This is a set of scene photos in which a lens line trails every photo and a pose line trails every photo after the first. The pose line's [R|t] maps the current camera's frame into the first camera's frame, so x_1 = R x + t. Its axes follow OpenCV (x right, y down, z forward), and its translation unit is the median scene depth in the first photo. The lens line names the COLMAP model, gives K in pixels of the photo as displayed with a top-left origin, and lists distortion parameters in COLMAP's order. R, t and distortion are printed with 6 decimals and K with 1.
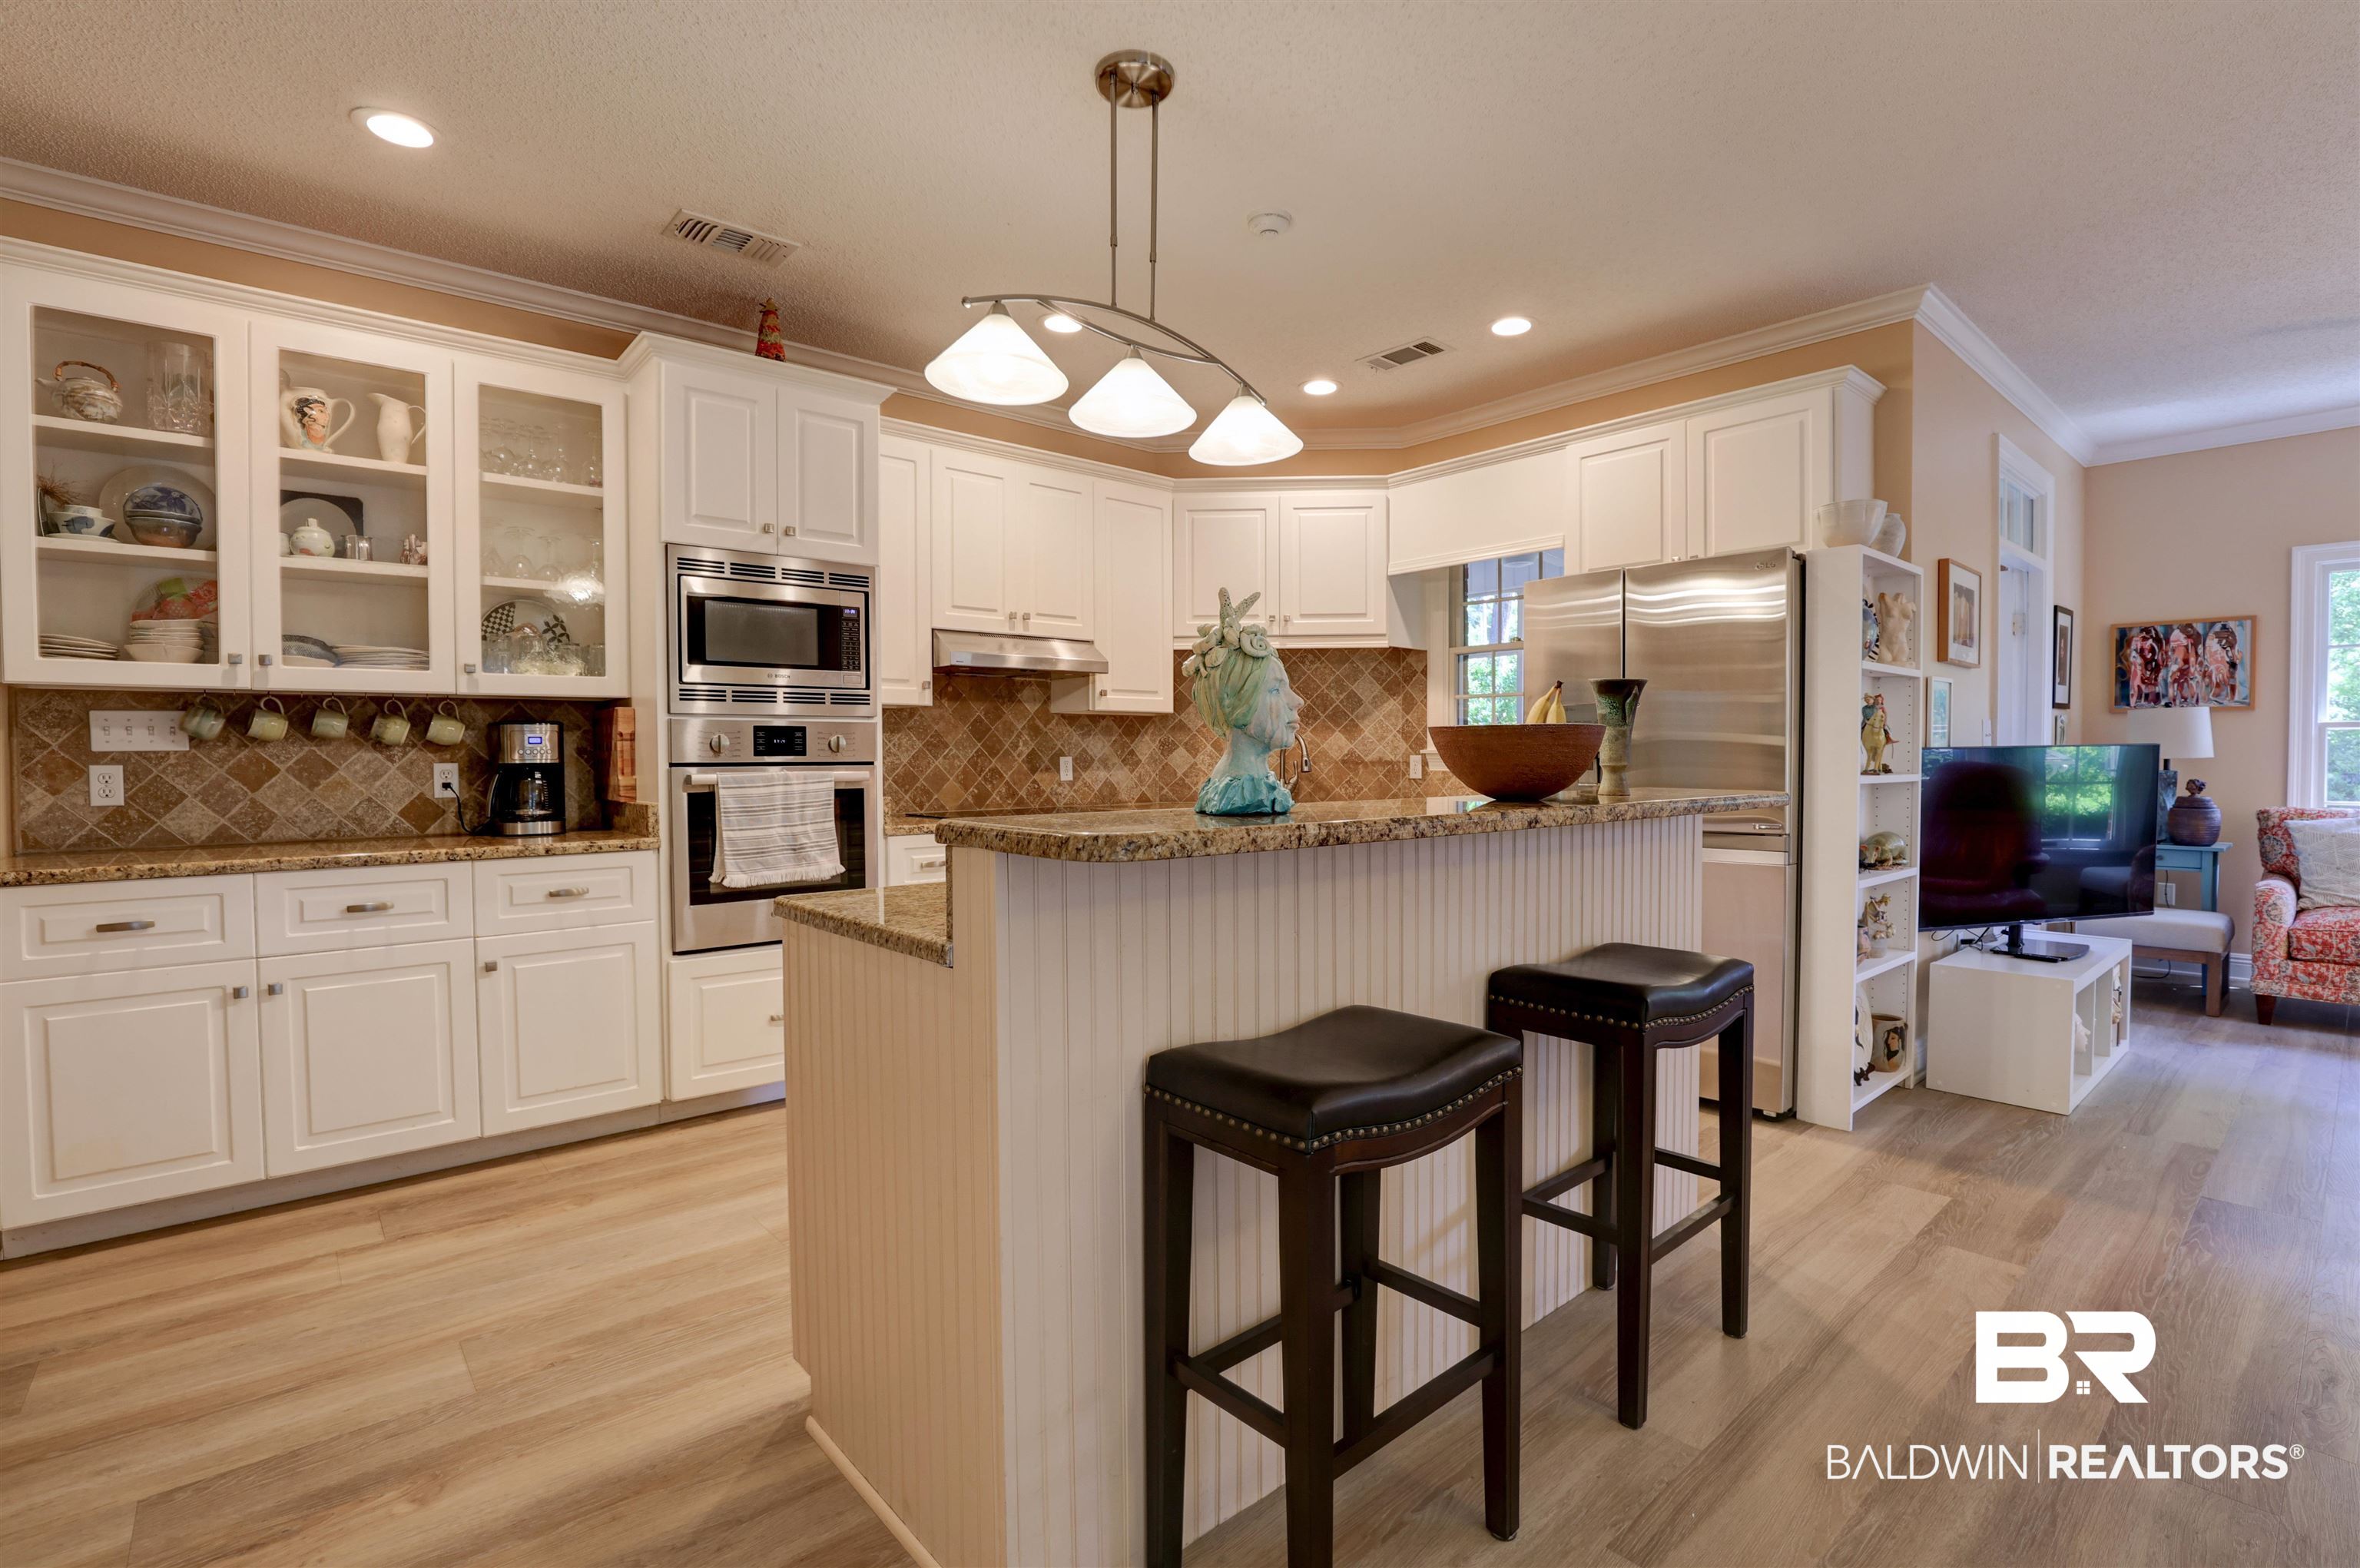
lens RADIAL K [[1089.0, 0, 1168.1], [0, 1089.0, 782.3], [0, 0, 1]] dist [-0.030199, 0.003691]
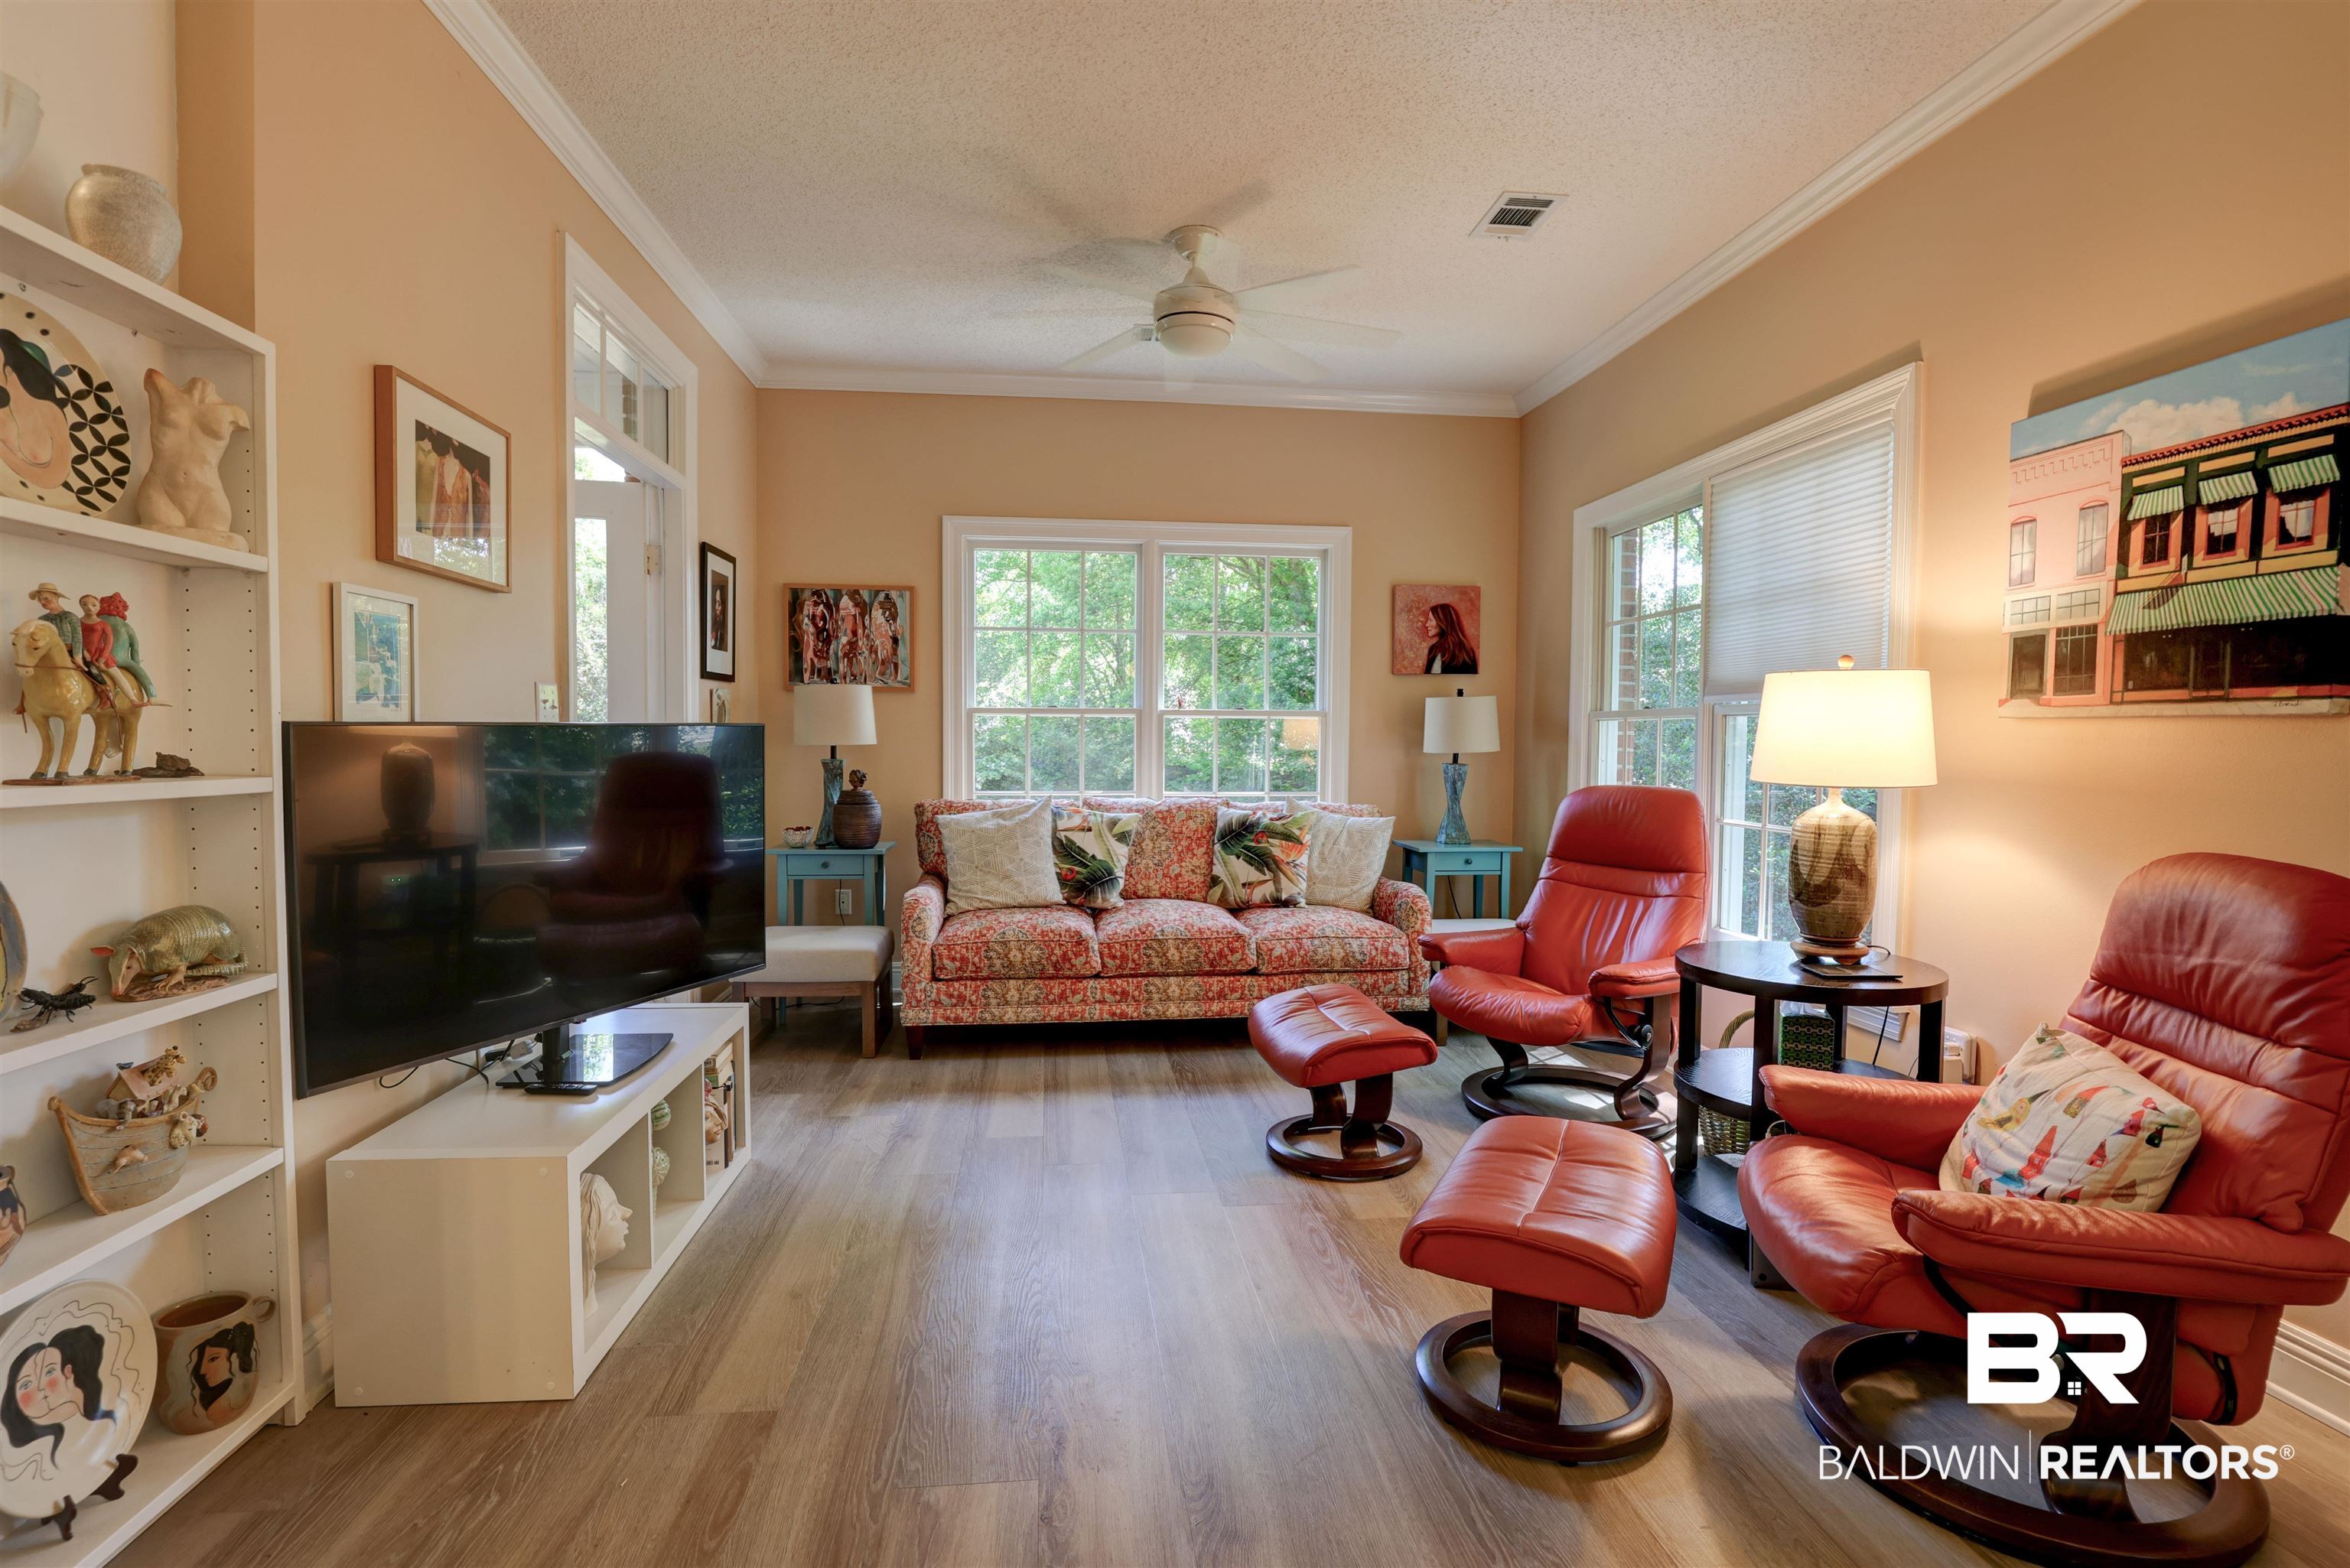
lens RADIAL K [[1084.3, 0, 1174.4], [0, 1084.3, 793.4], [0, 0, 1]] dist [-0.030199, 0.003691]
pose [[0.566873, -0.032566, 0.823161, 0.400495], [0.012752, 0.999445, 0.030759, -0.007489], [-0.823707, -0.006939, 0.566974, 0.302046]]
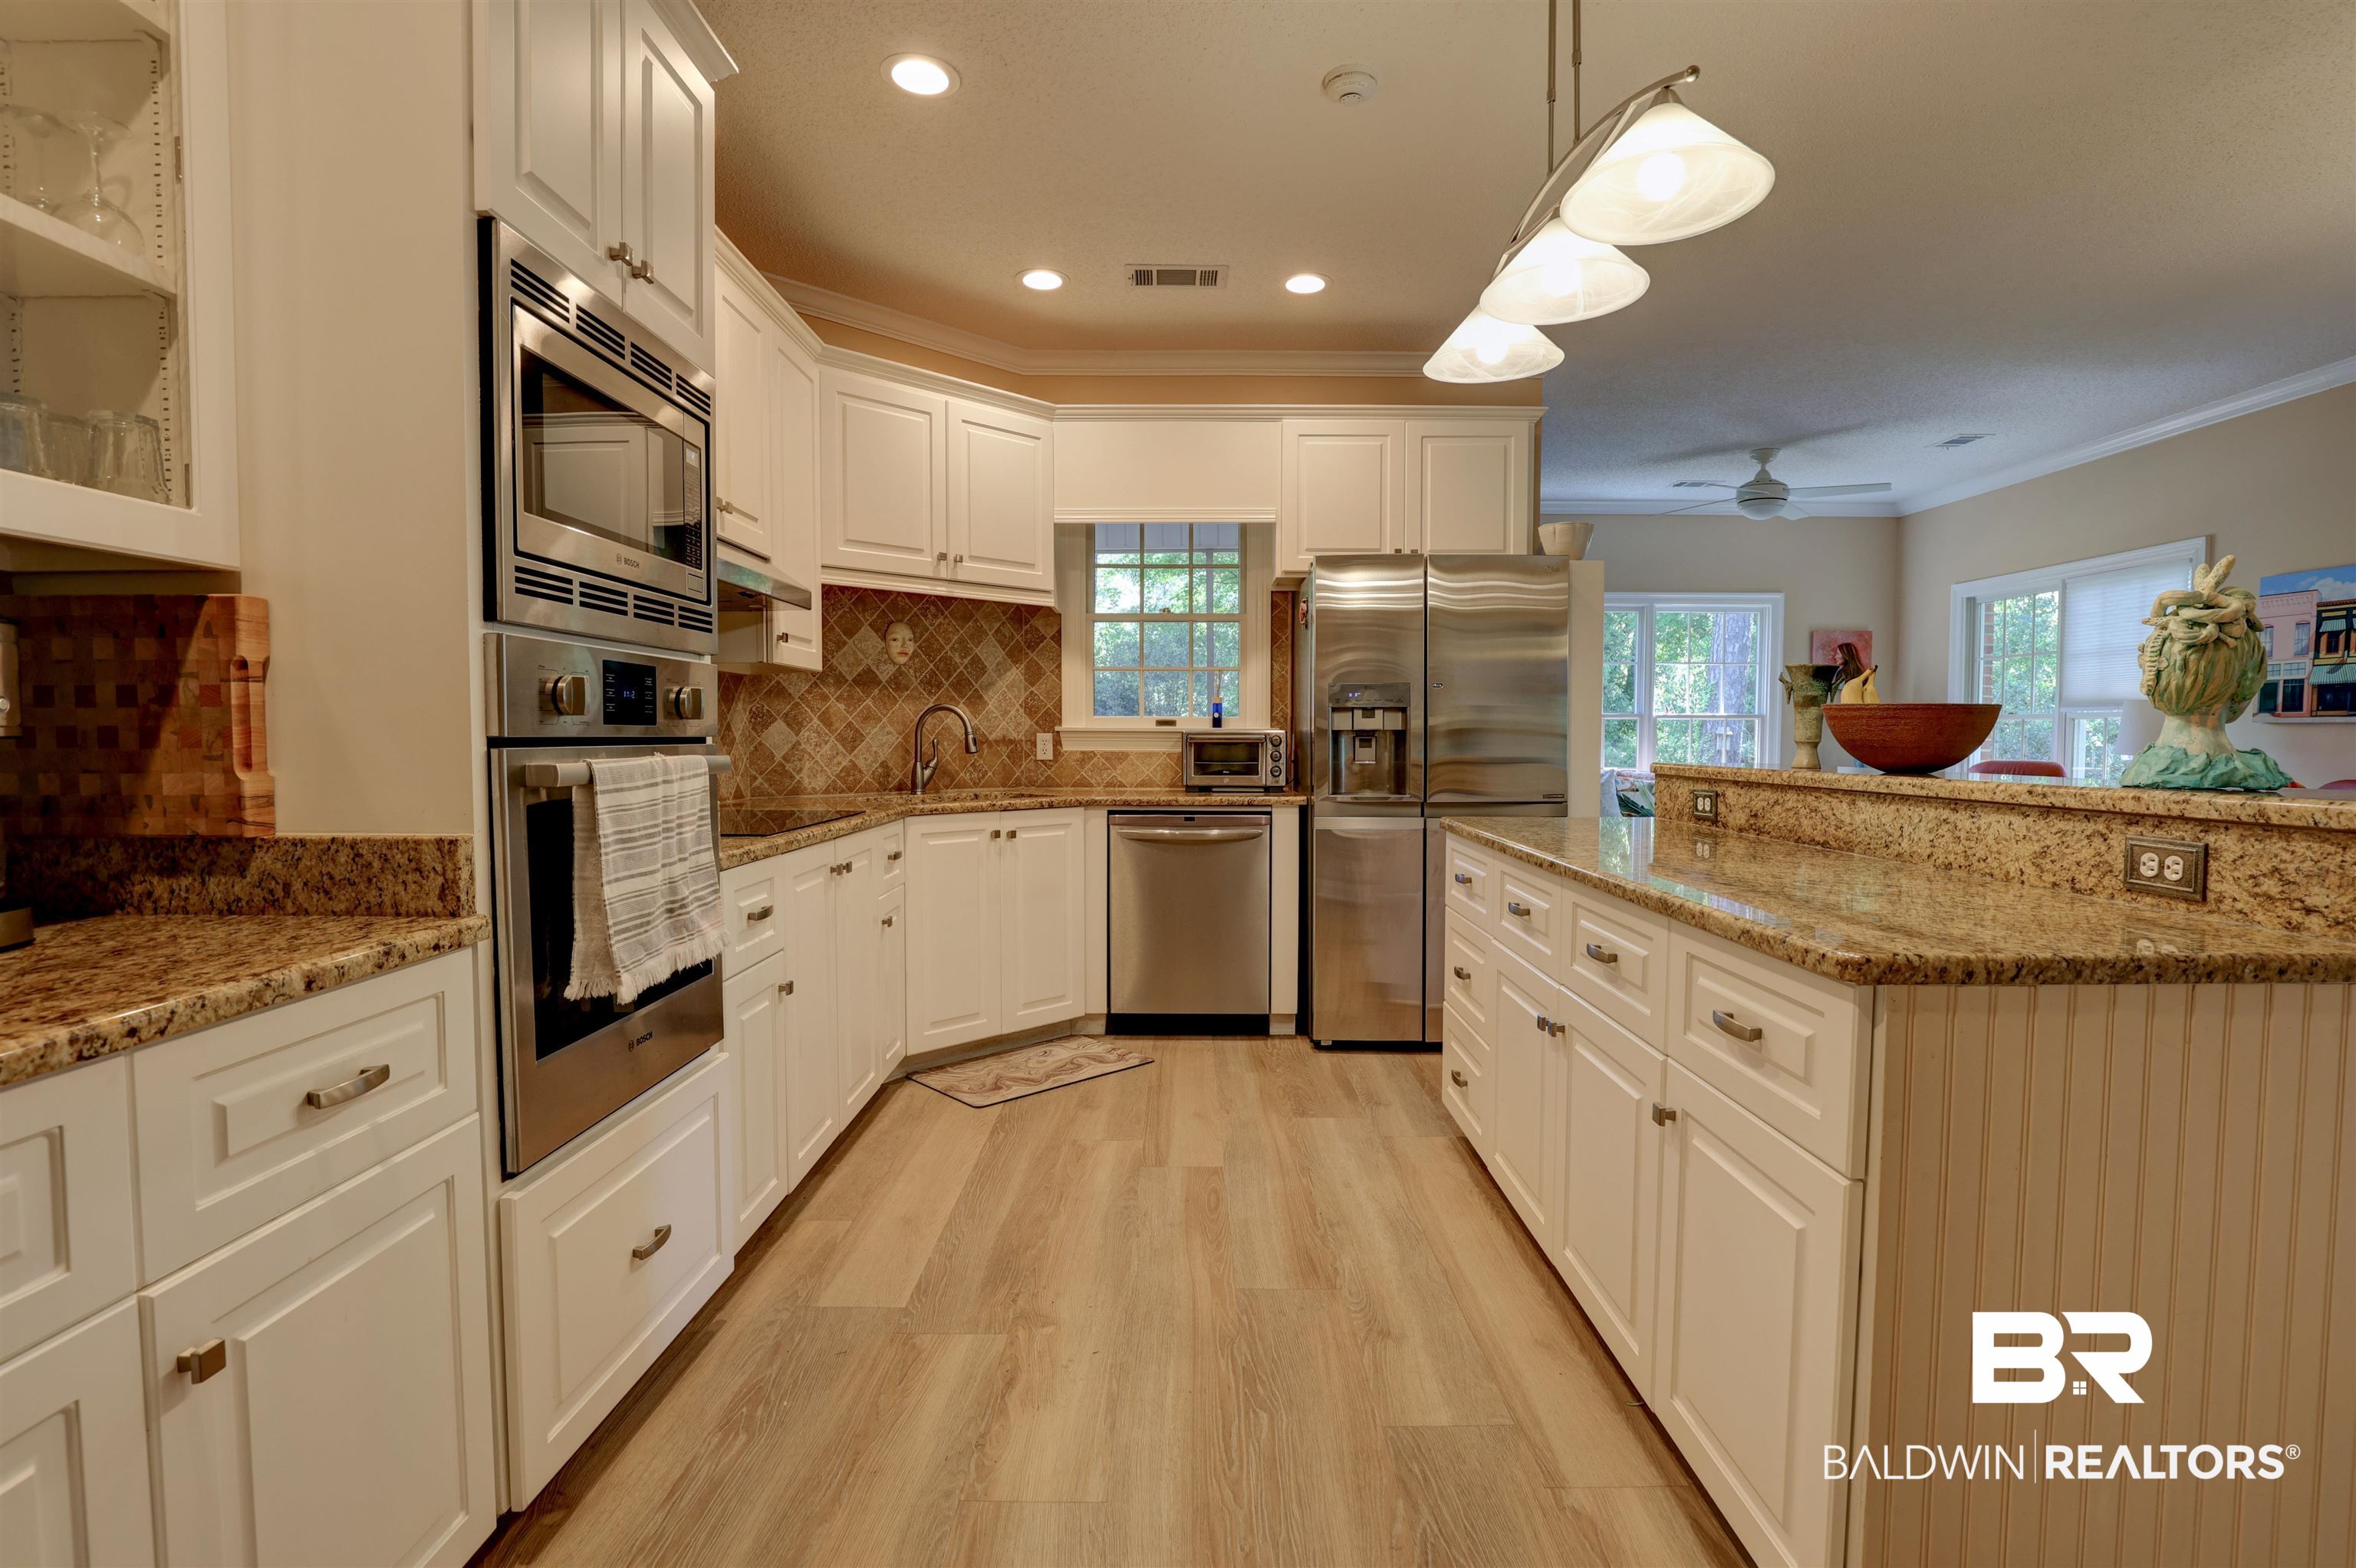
lens RADIAL K [[1143.1, 0, 1175.9], [0, 1143.1, 788.7], [0, 0, 1]] dist [-0.016409, 0.001419]
pose [[0.645988, -0.030632, 0.762733, -0.442255], [0.014887, 0.999510, 0.027533, -0.004250], [-0.763203, -0.006432, 0.646127, 0.355803]]
